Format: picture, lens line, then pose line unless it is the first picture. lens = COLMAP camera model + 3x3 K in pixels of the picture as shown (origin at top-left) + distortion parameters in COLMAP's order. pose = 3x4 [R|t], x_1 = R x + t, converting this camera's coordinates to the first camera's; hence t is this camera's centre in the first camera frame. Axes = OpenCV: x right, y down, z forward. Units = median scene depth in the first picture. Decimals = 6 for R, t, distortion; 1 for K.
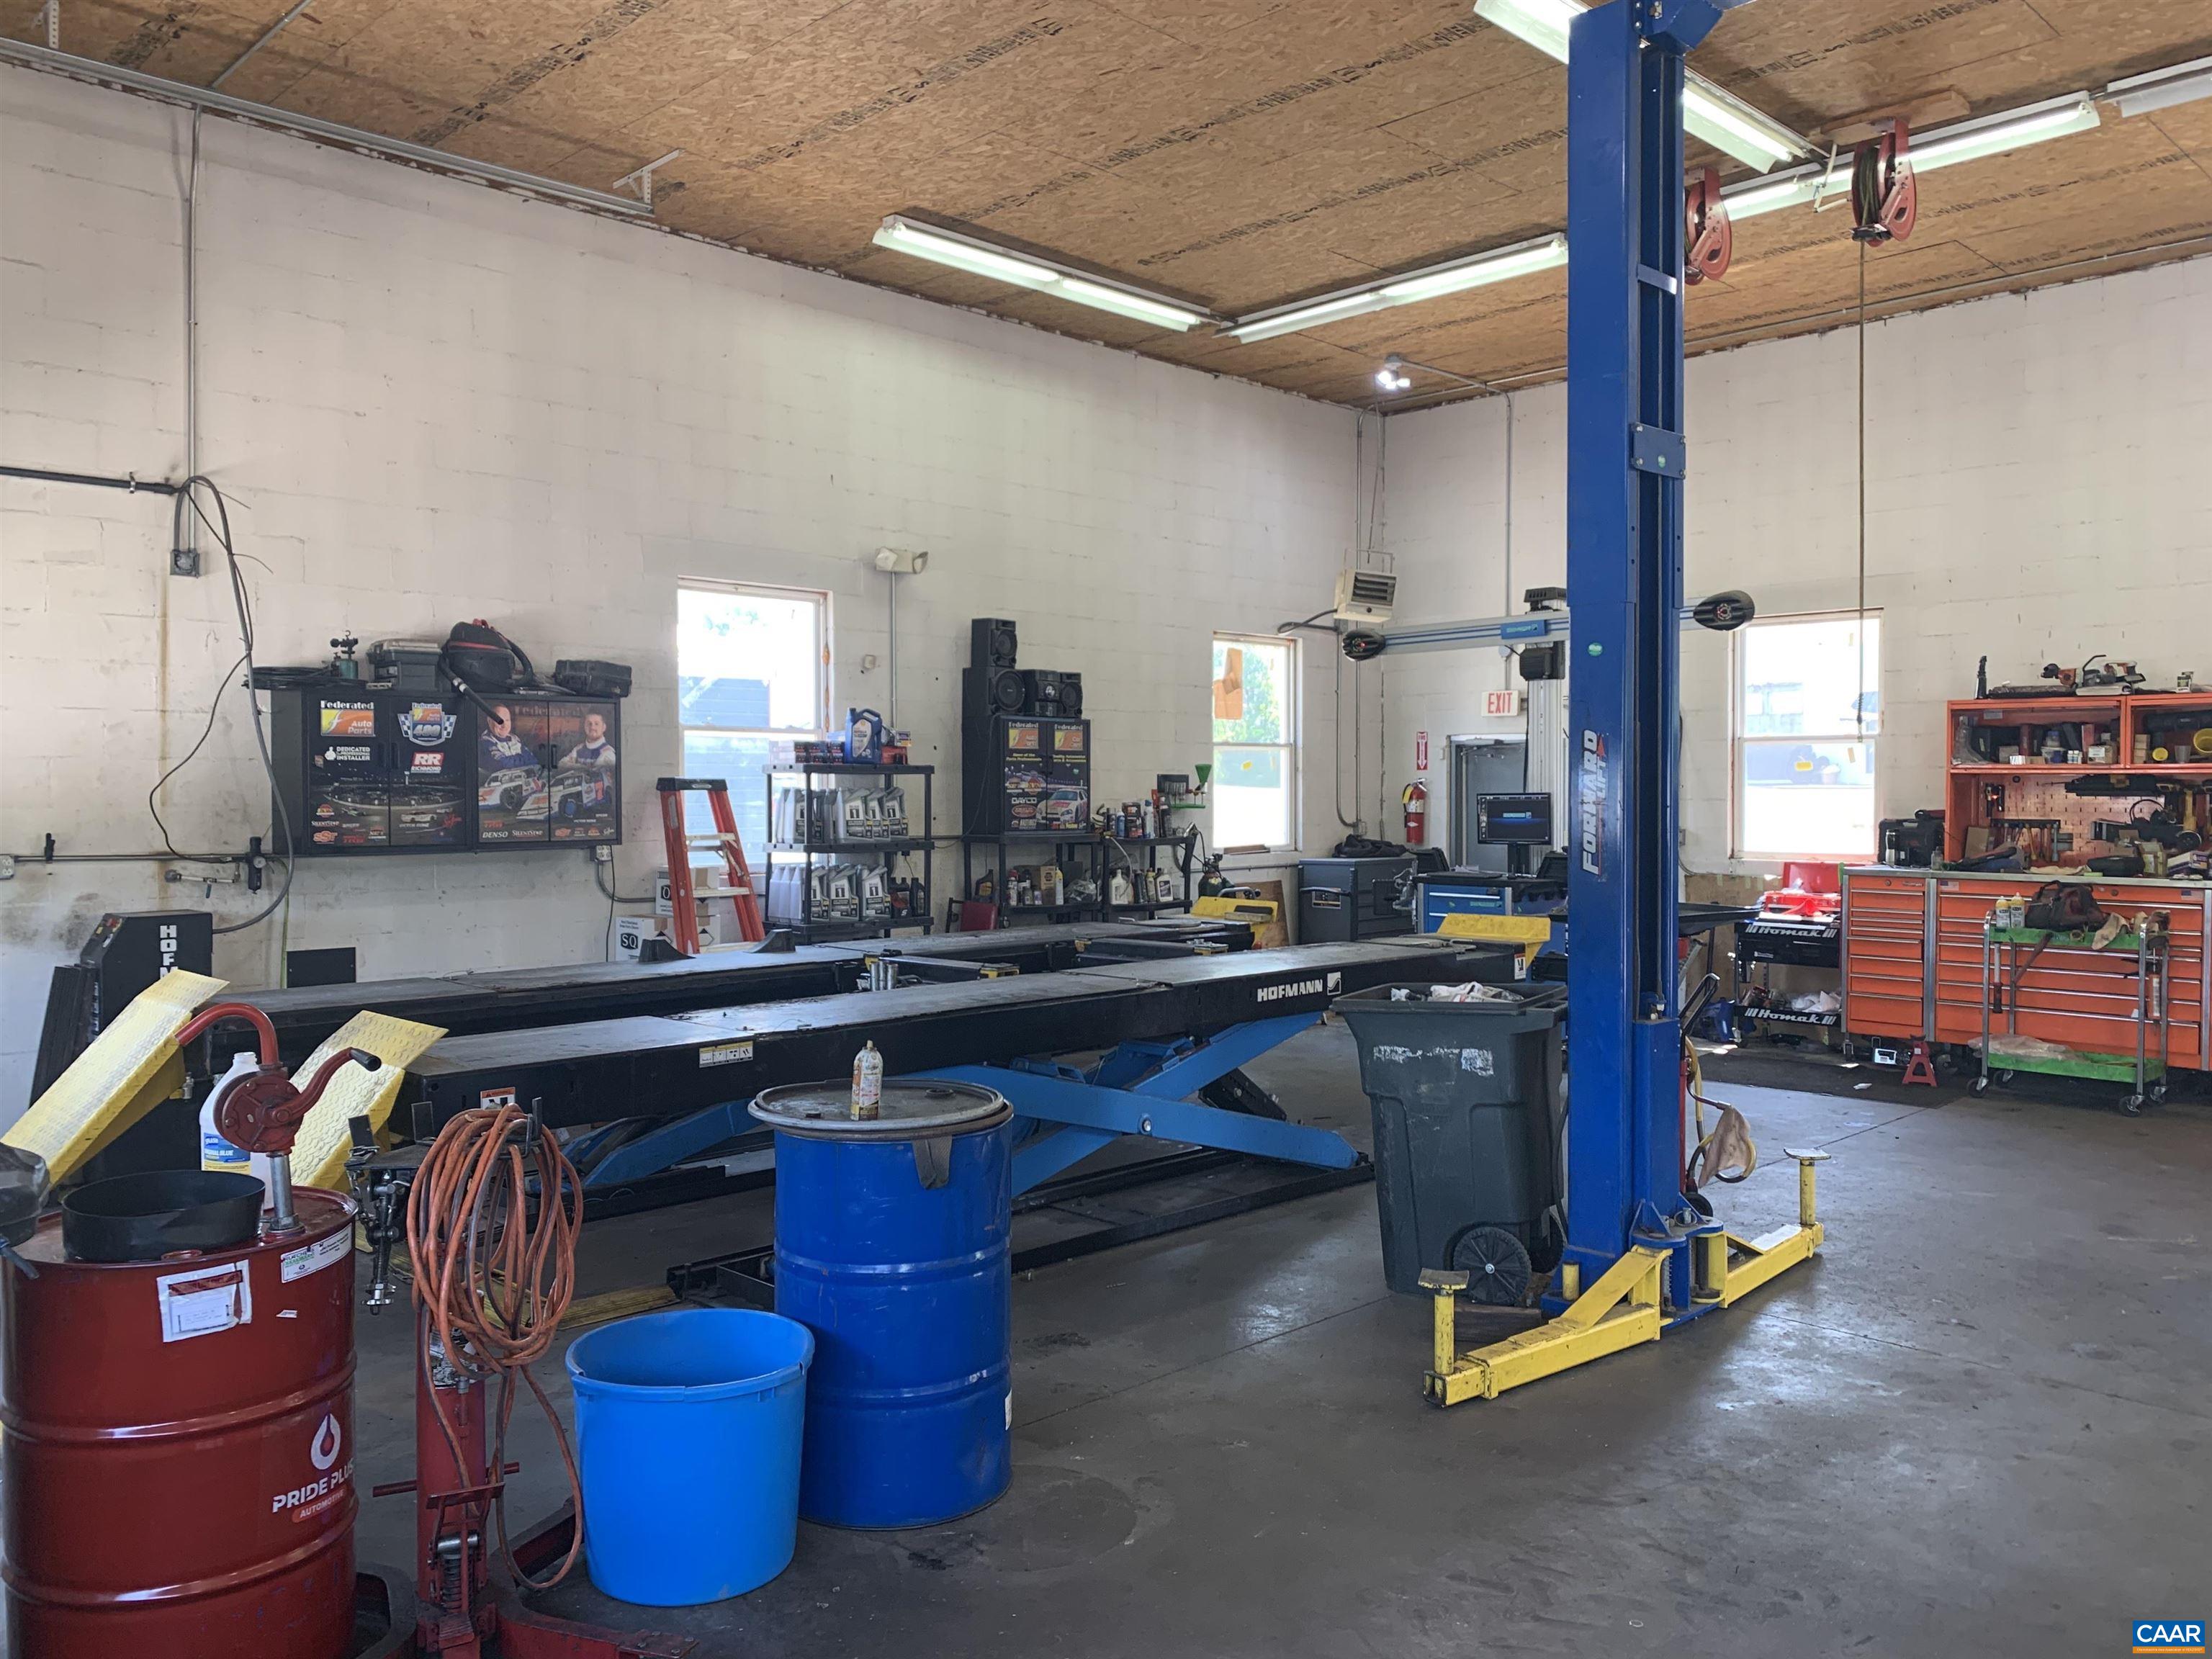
lens RADIAL K [[1687.9, 0, 1103.5], [0, 1687.9, 811.9], [0, 0, 1]] dist [0.085203, -0.116147]
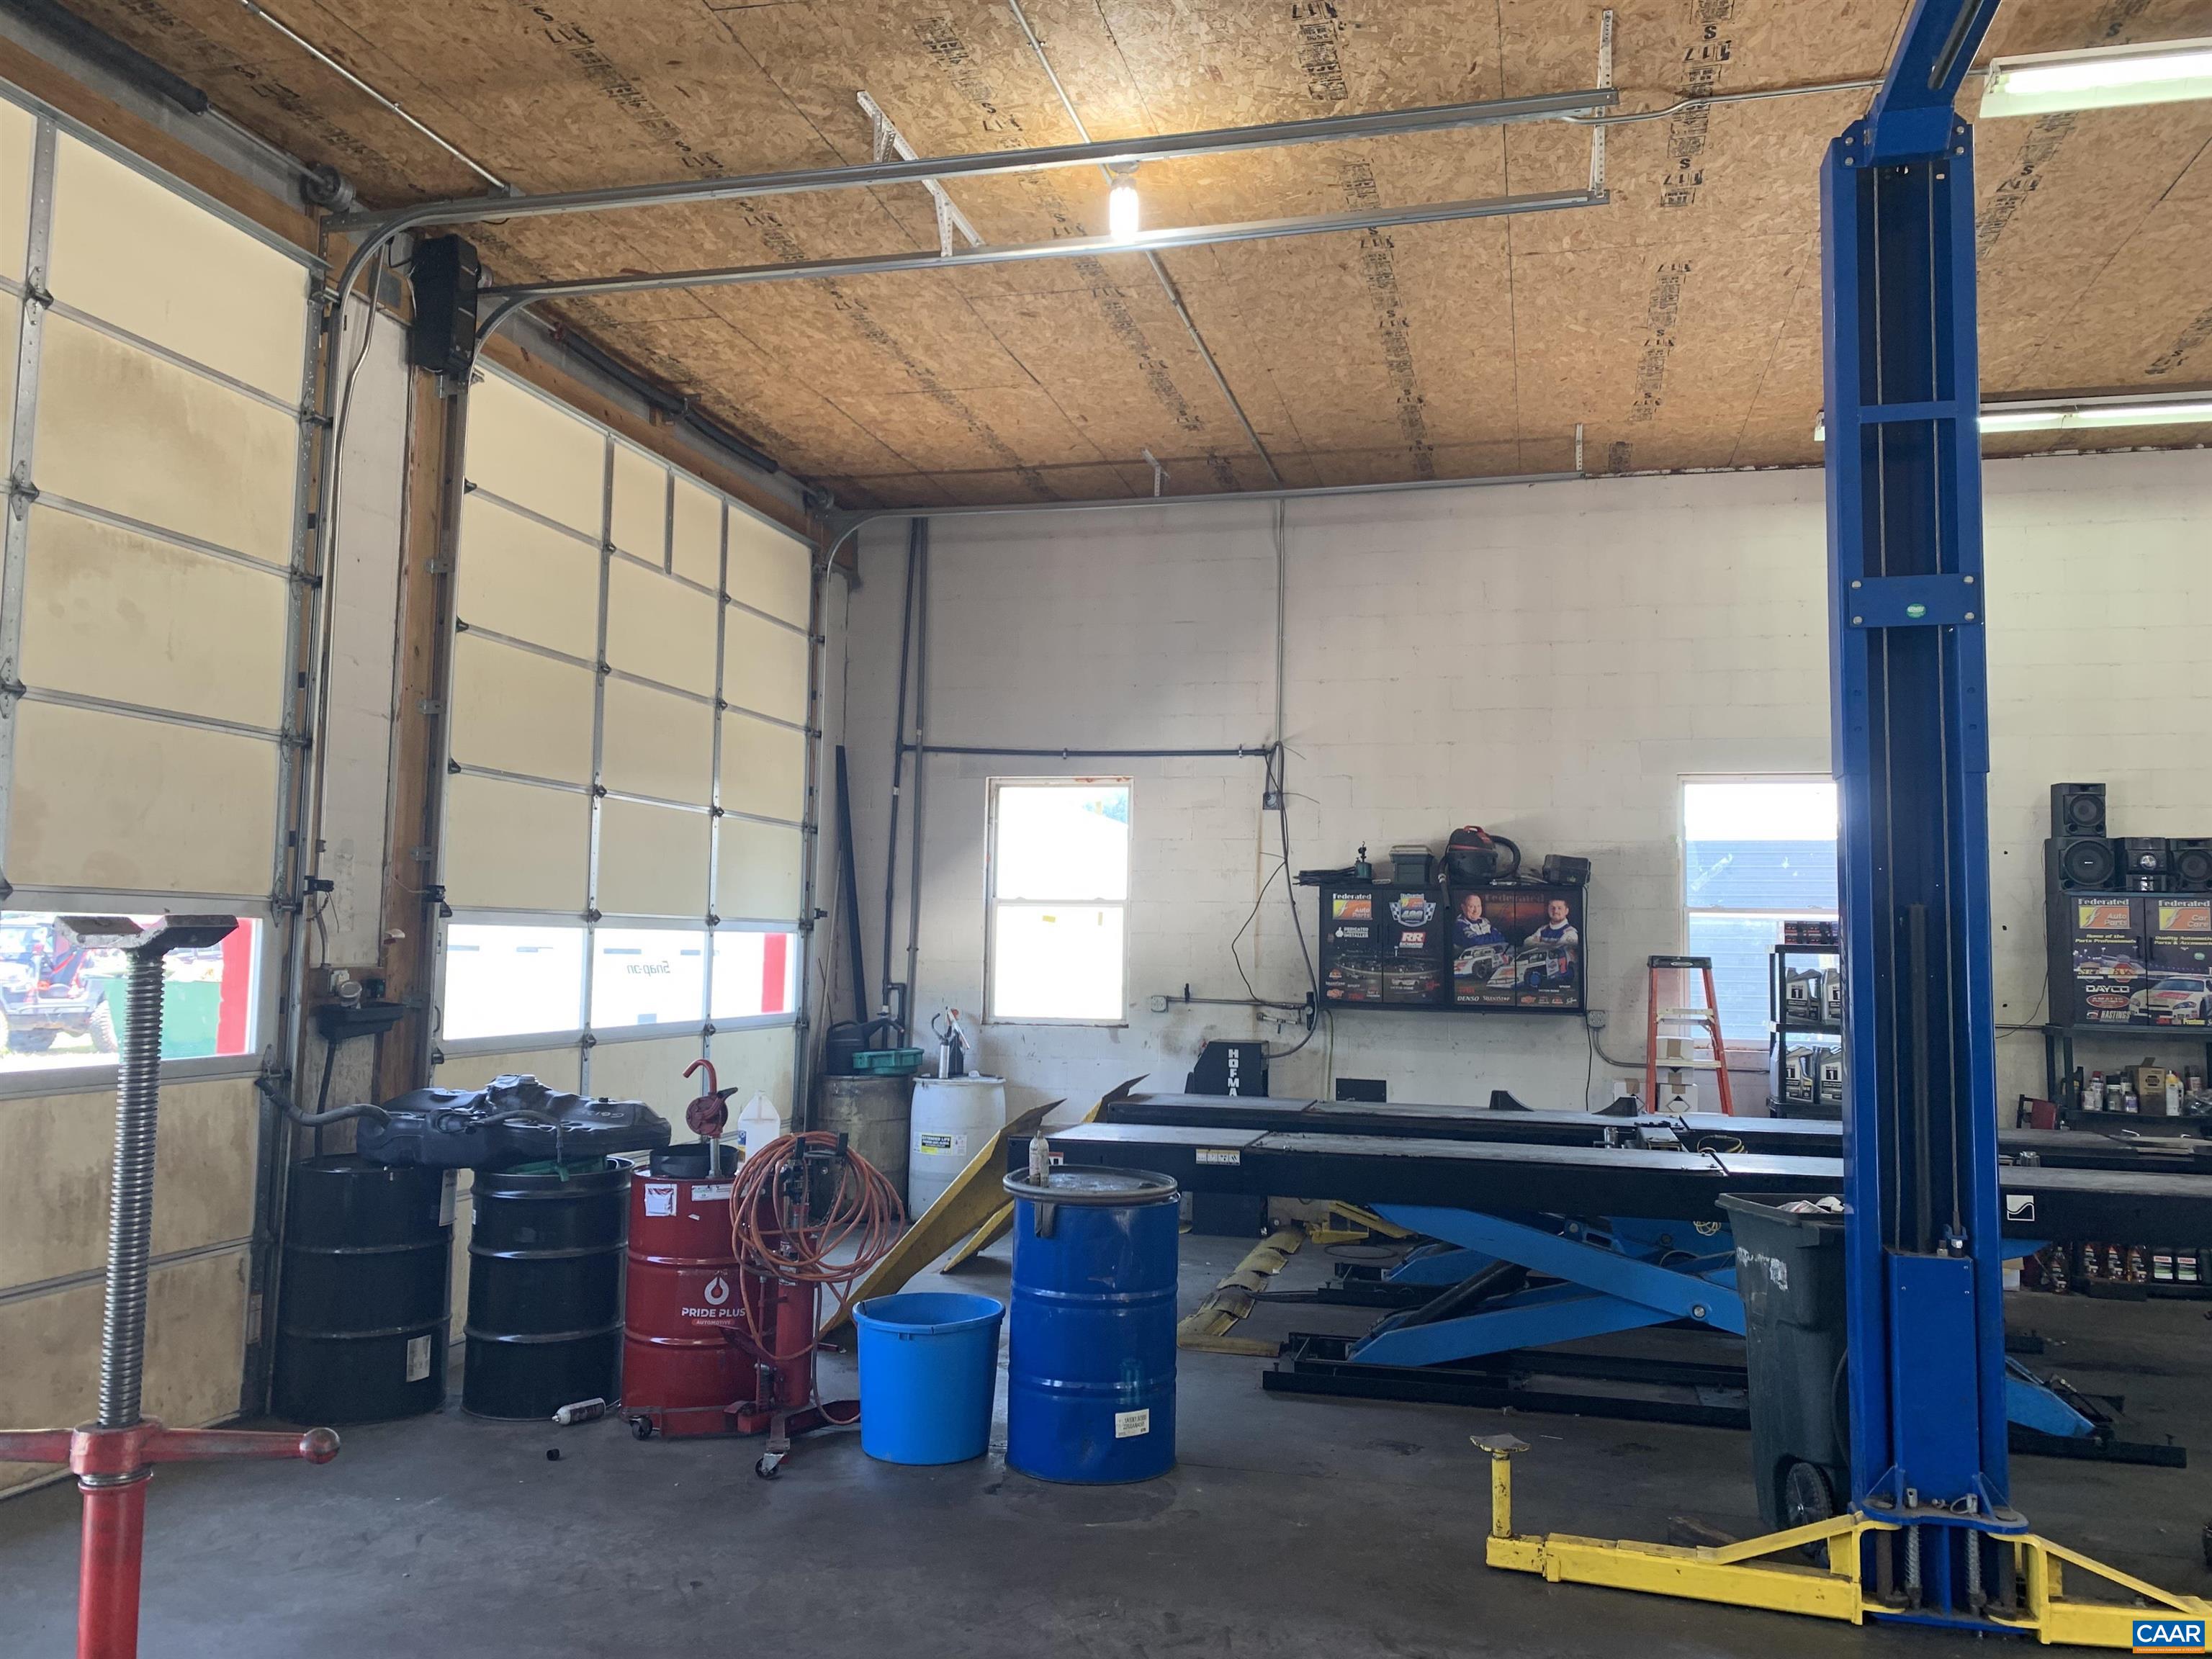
lens RADIAL K [[1687.9, 0, 1103.5], [0, 1687.9, 811.9], [0, 0, 1]] dist [0.085203, -0.116147]
pose [[0.515527, -0.056679, -0.854996, 0.574968], [-0.029943, 0.996009, -0.084081, -0.010139], [0.856350, 0.068947, 0.511773, 0.130299]]
